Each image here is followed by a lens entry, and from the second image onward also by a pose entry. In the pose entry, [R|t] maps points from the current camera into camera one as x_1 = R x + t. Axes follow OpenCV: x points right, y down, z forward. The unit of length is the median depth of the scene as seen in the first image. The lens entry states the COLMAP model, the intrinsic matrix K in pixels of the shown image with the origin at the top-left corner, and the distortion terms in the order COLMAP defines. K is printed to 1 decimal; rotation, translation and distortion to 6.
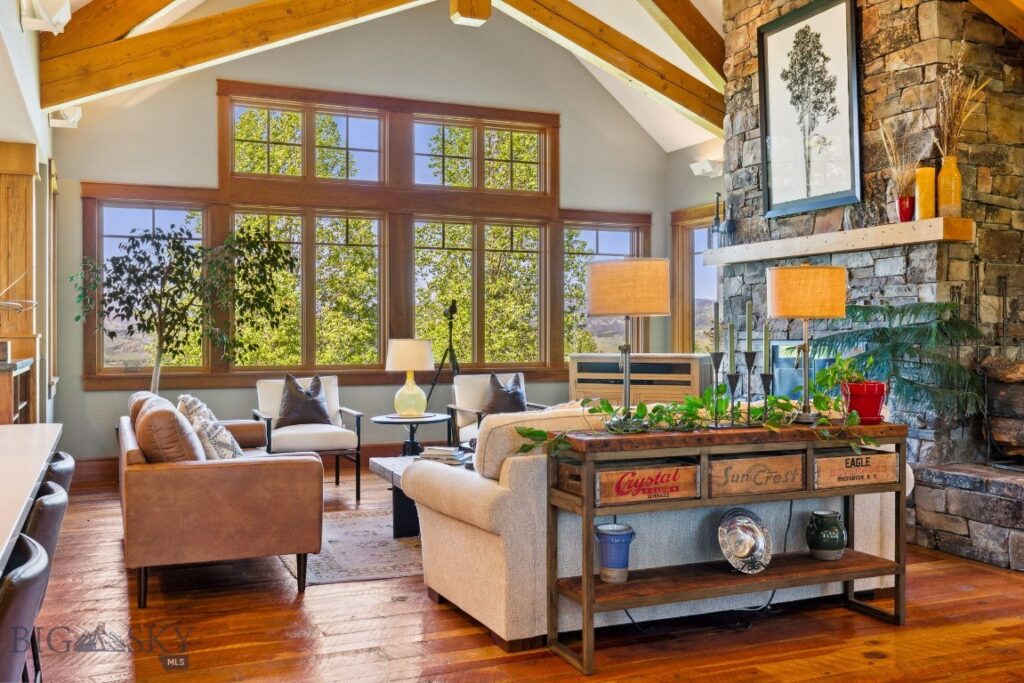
lens RADIAL K [[973.4, 0, 512.2], [0, 973.4, 337.3], [0, 0, 1]] dist [0.006092, 0.000000]
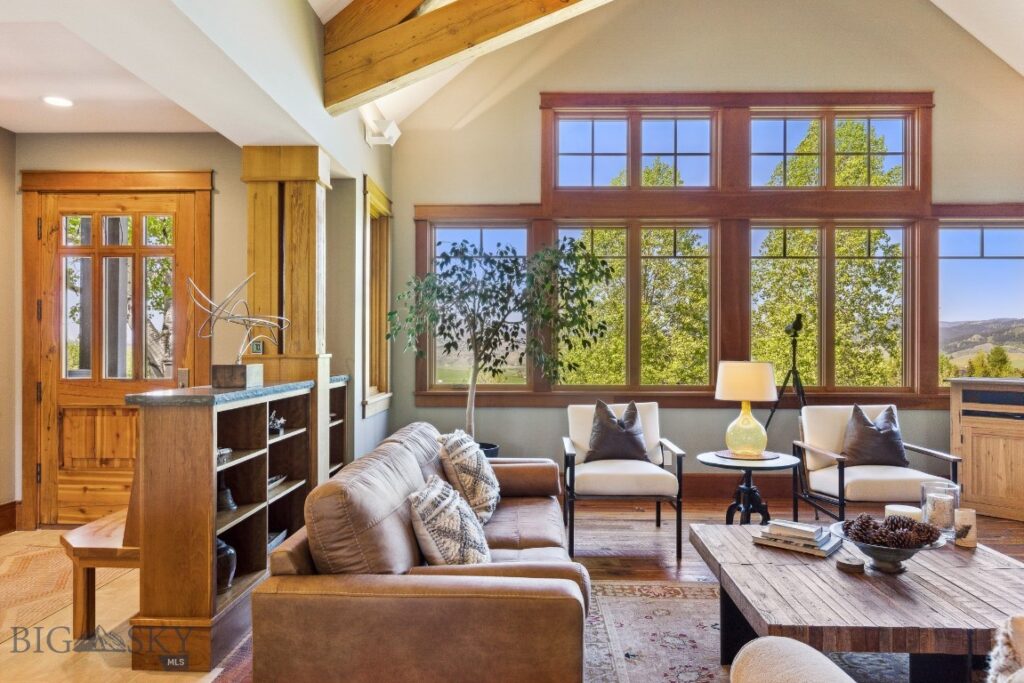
lens RADIAL K [[702.8, 0, 513.9], [0, 702.8, 342.9], [0, 0, 1]] dist [0.006937, -0.002742]
pose [[0.913235, 0.001613, -0.407431, -0.038334], [-0.005344, 0.999954, -0.008019, -0.006794], [0.407399, 0.009501, 0.913201, 0.345426]]
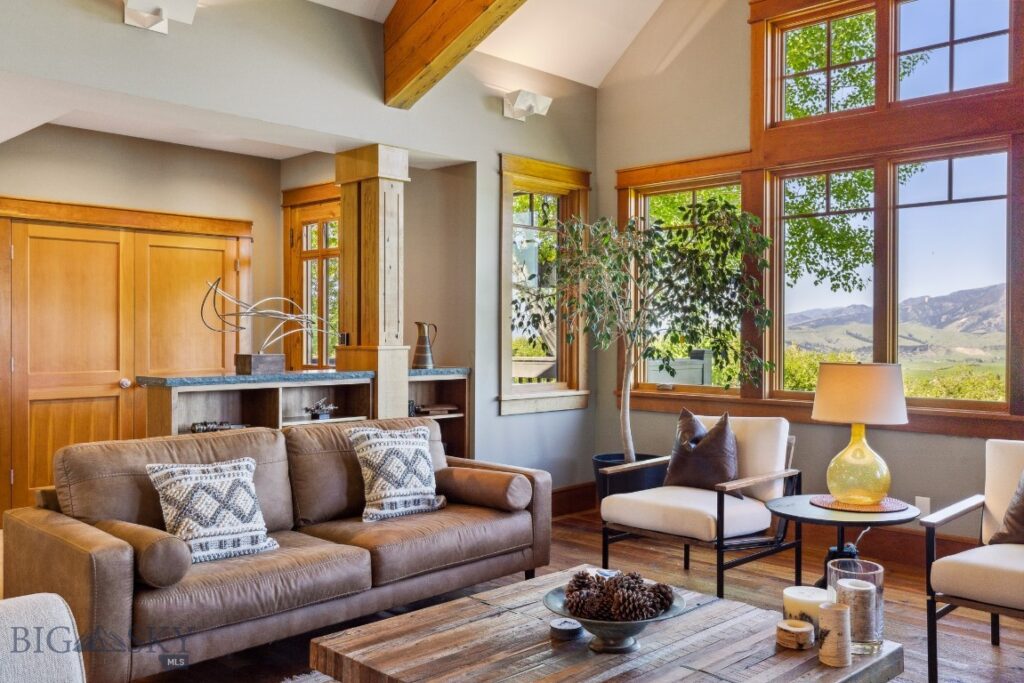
lens RADIAL K [[905.5, 0, 511.7], [0, 905.5, 334.3], [0, 0, 1]] dist [0.014062, 0.009388]
pose [[0.380287, 0.006724, -0.924844, 0.270386], [-0.006843, 0.999967, 0.004457, -0.013982], [0.924843, 0.004634, 0.380320, 0.572782]]
